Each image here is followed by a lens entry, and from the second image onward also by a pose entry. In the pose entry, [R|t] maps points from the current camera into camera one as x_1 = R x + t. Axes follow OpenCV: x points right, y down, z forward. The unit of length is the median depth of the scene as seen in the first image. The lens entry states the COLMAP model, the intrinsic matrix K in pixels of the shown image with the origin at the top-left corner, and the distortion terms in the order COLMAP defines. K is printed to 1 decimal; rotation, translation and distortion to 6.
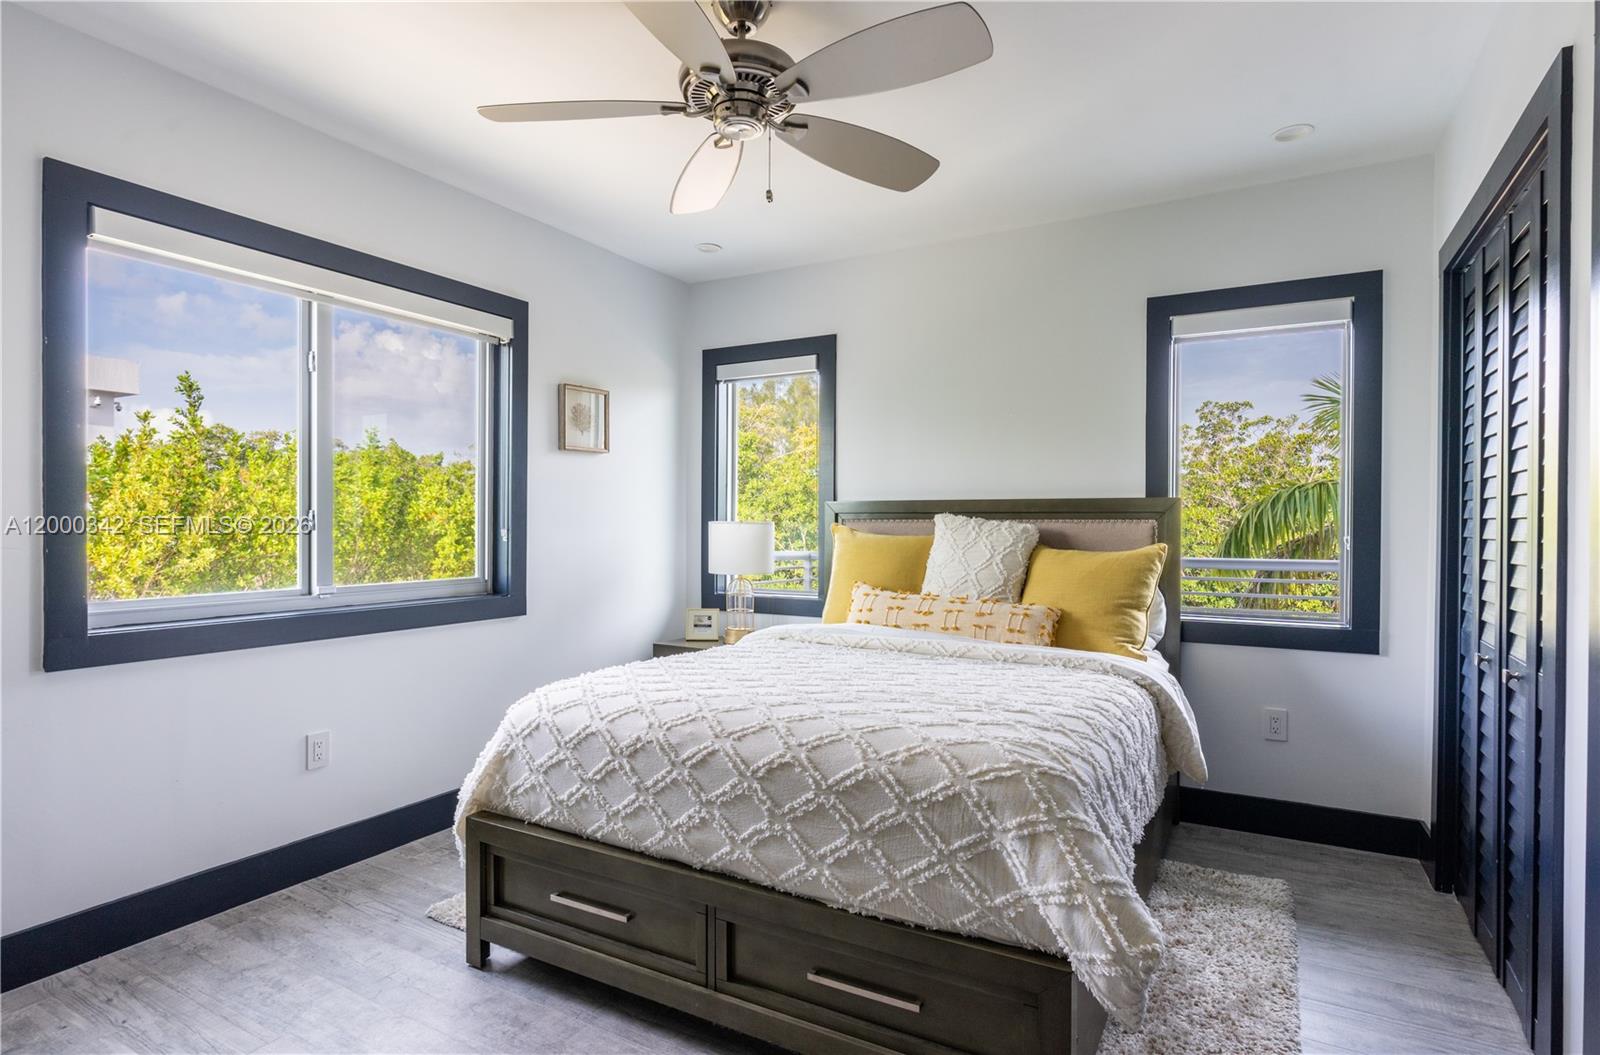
lens RADIAL K [[838.6, 0, 800.0], [0, 838.6, 527.5], [0, 0, 1]] dist [0.037525, 0.000746]
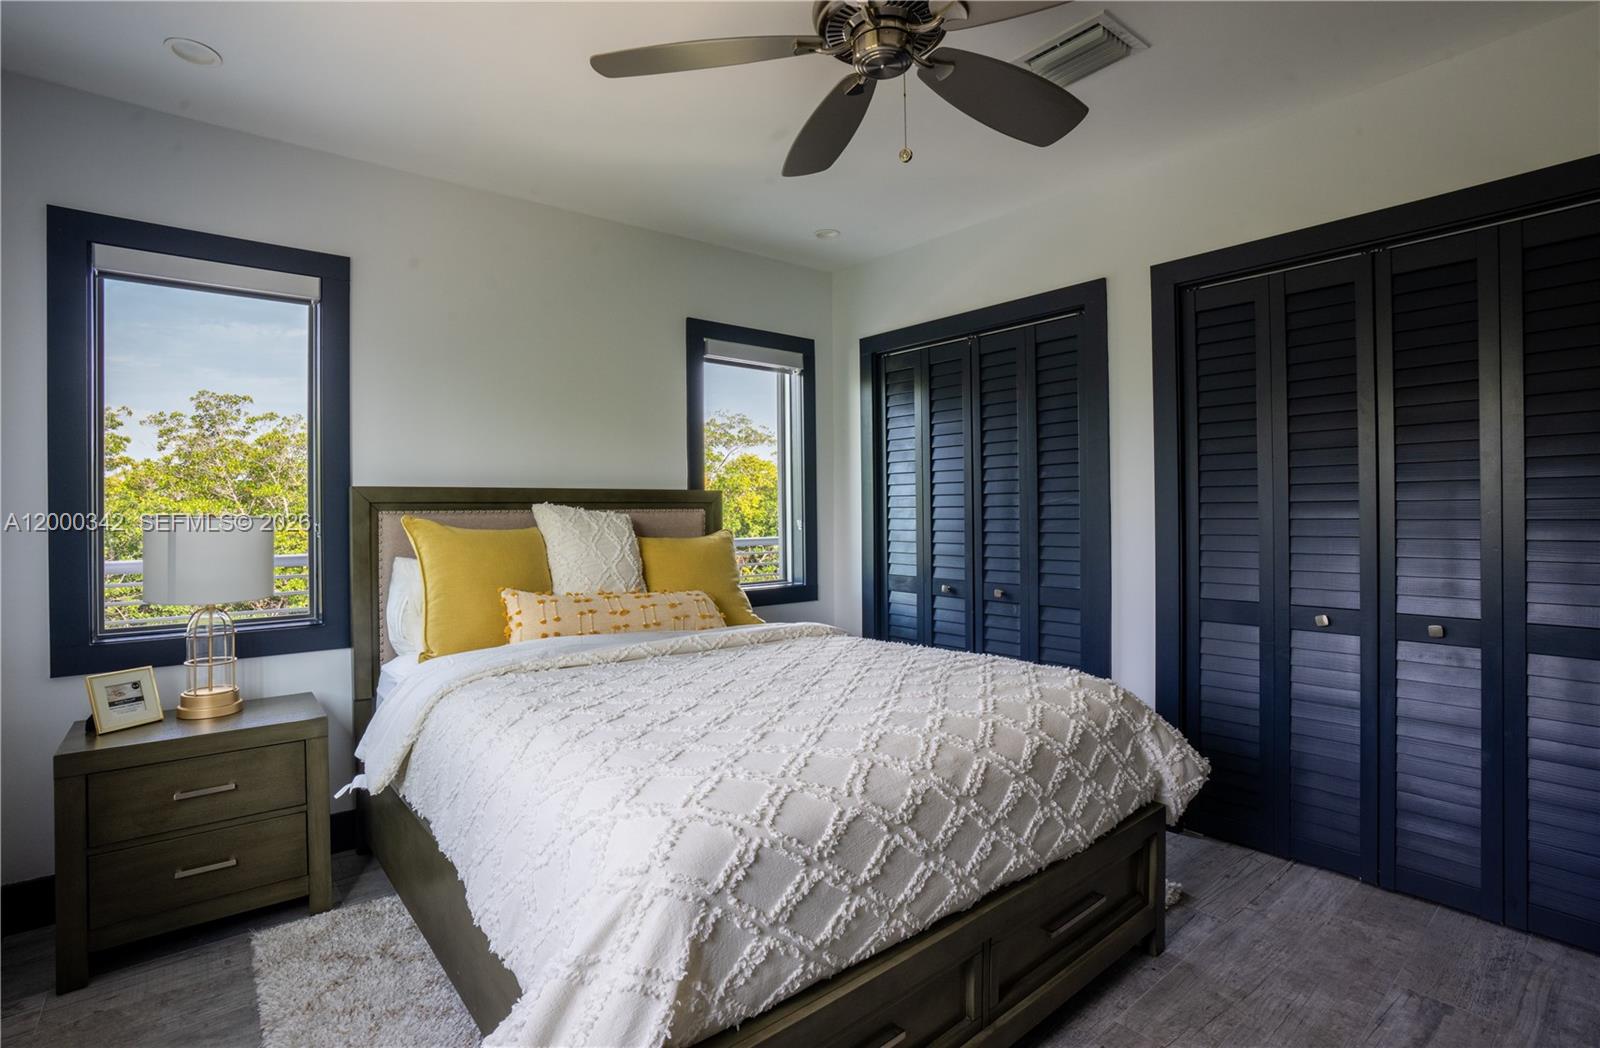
lens RADIAL K [[755.6, 0, 797.3], [0, 755.6, 512.2], [0, 0, 1]] dist [-0.029369, 0.000333]
pose [[0.358046, -0.011307, 0.933635, -0.793025], [0.019154, 0.999805, 0.004763, -0.010038], [-0.933507, 0.016177, 0.358193, 0.776292]]
